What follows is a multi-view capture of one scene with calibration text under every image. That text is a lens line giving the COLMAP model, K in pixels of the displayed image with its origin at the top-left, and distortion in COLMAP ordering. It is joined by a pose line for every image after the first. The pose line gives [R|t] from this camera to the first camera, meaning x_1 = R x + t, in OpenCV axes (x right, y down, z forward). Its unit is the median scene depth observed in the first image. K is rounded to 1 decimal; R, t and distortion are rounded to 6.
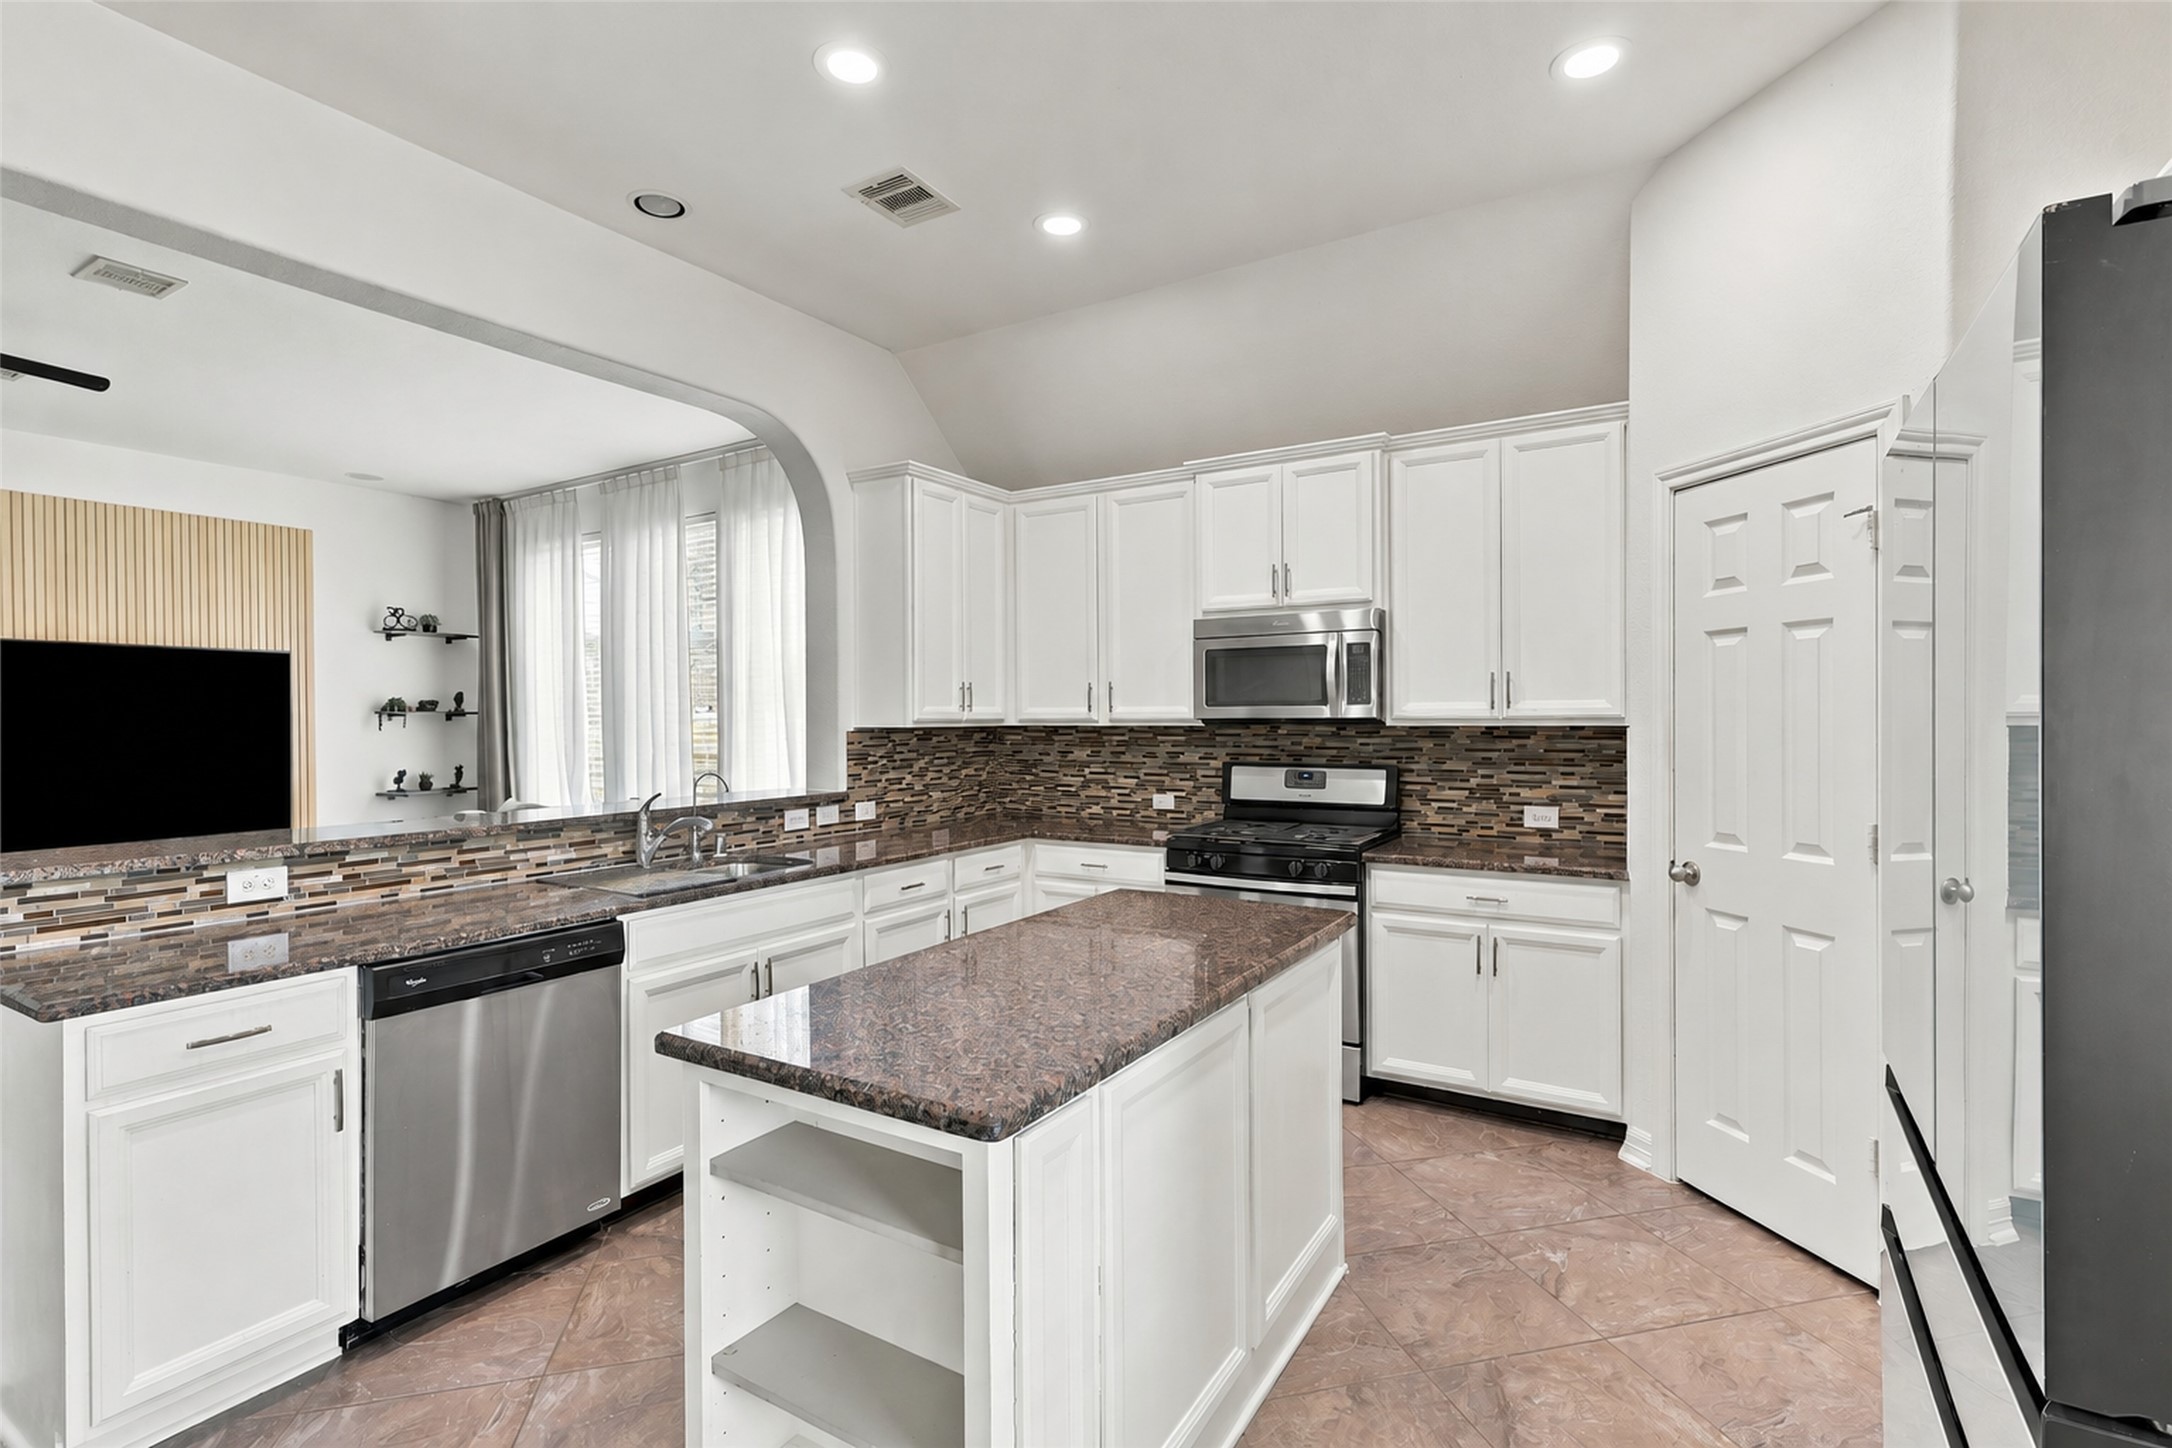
lens RADIAL K [[1004.6, 0, 1070.5], [0, 1004.6, 724.8], [0, 0, 1]] dist [-0.003033, 0.000168]
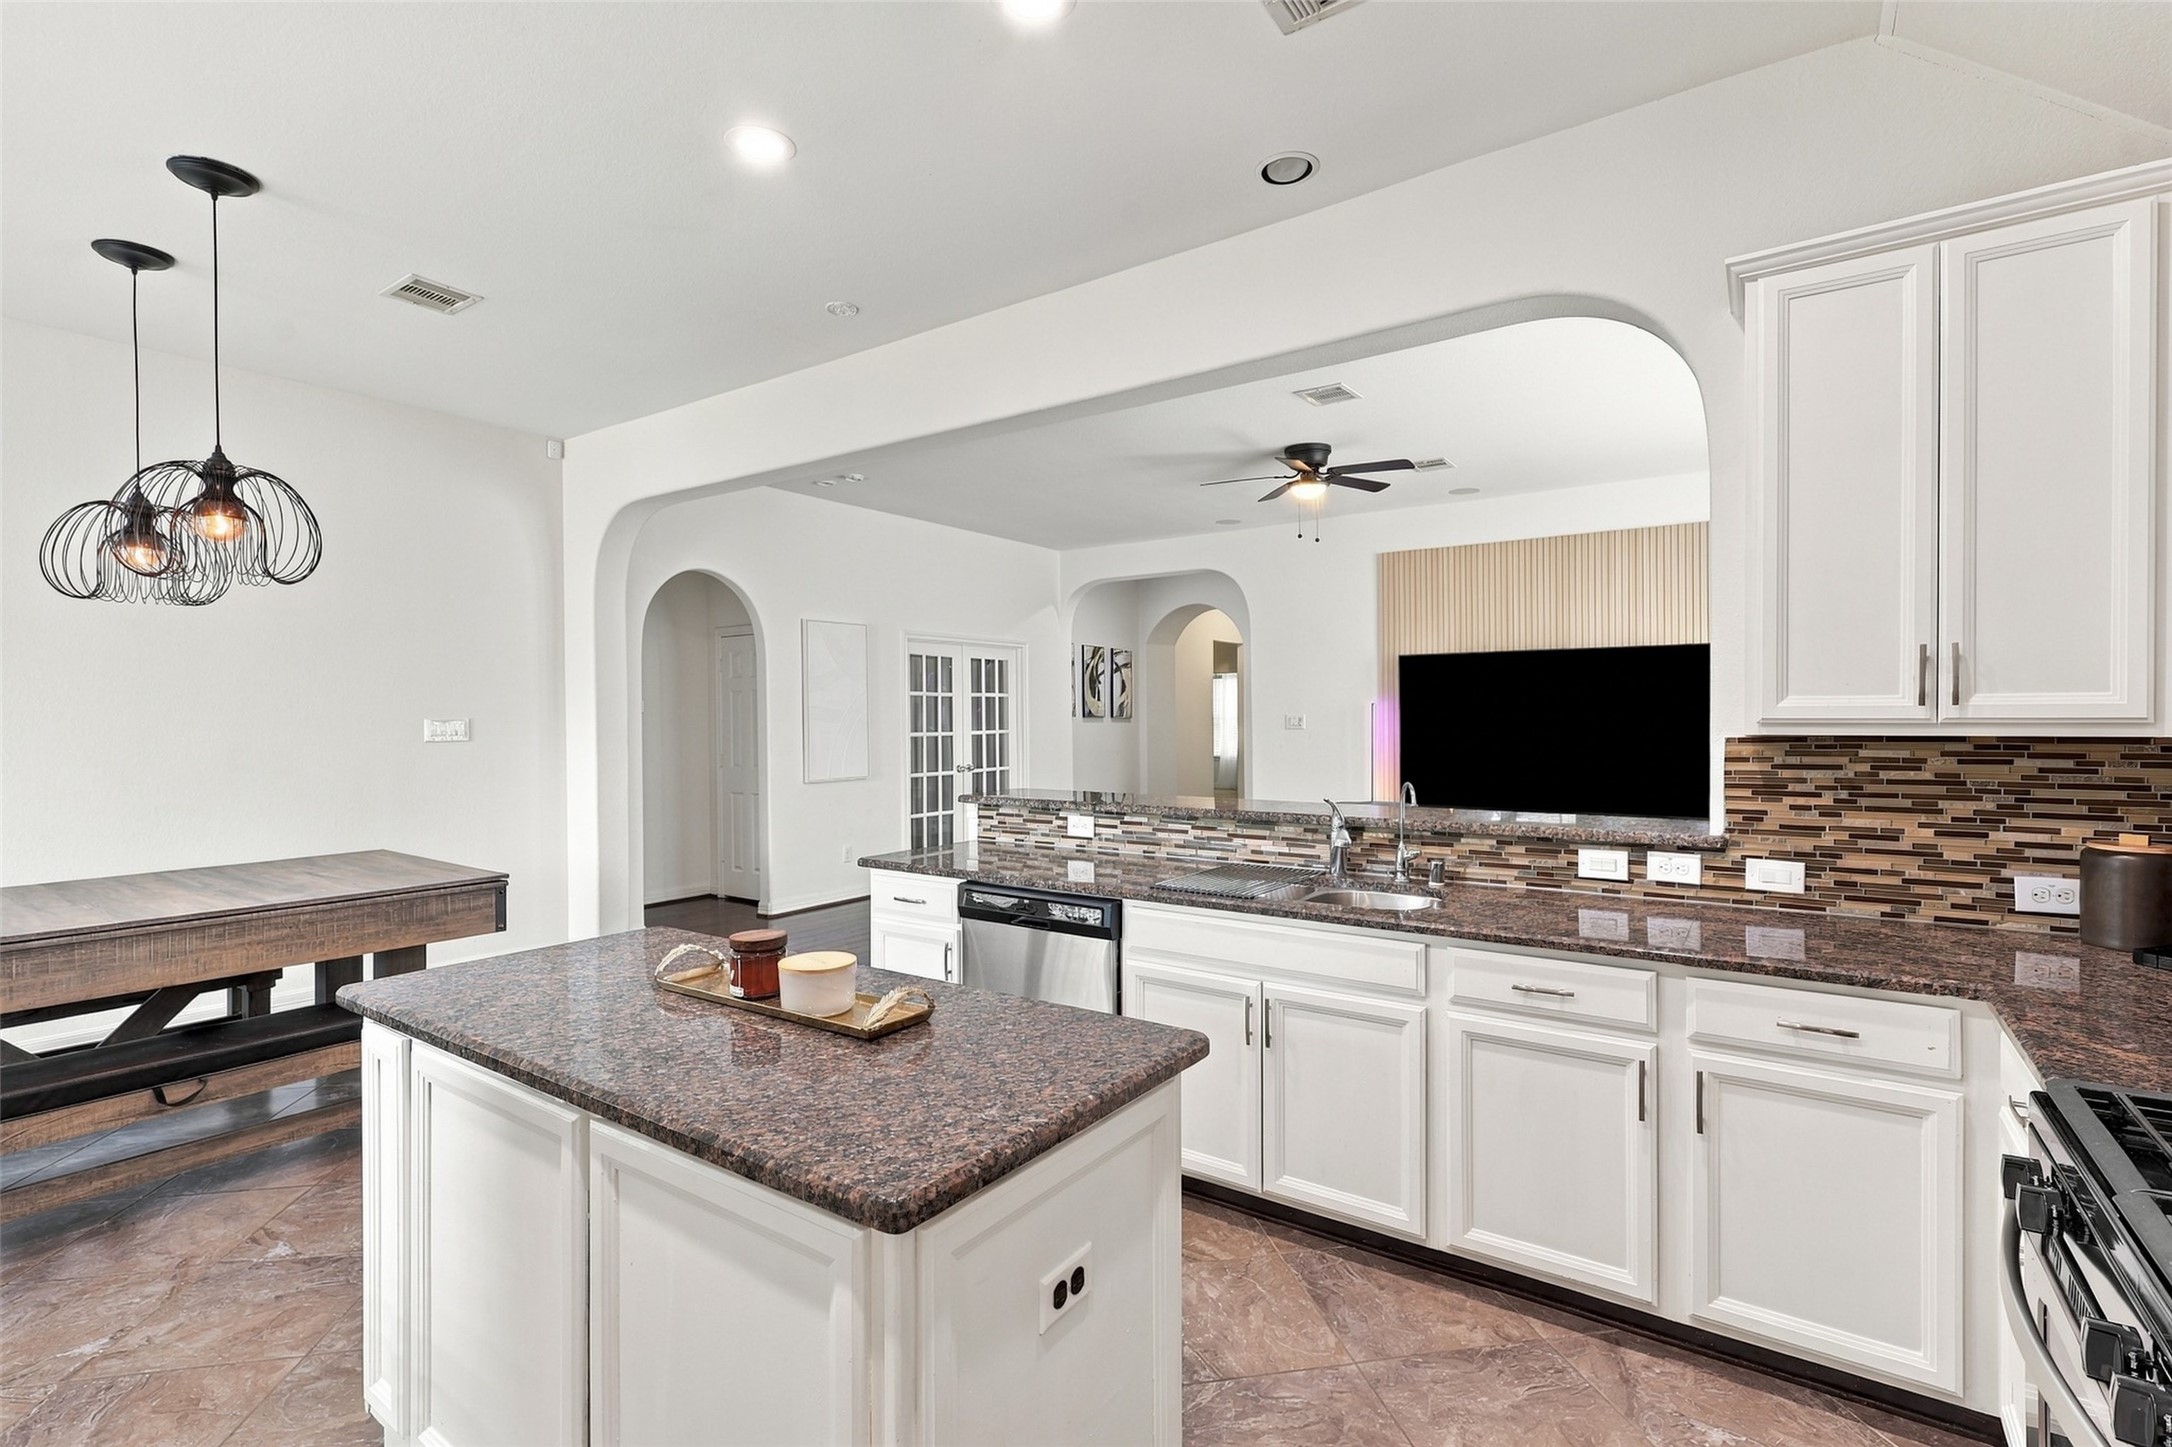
lens RADIAL K [[1004.6, 0, 1068.0], [0, 1004.6, 716.0], [0, 0, 1]] dist [-0.003033, 0.000168]
pose [[-0.054744, 0.009252, -0.998458, 0.403729], [-0.004050, 0.999947, 0.009488, -0.011166], [0.998492, 0.004563, -0.054704, 0.630182]]
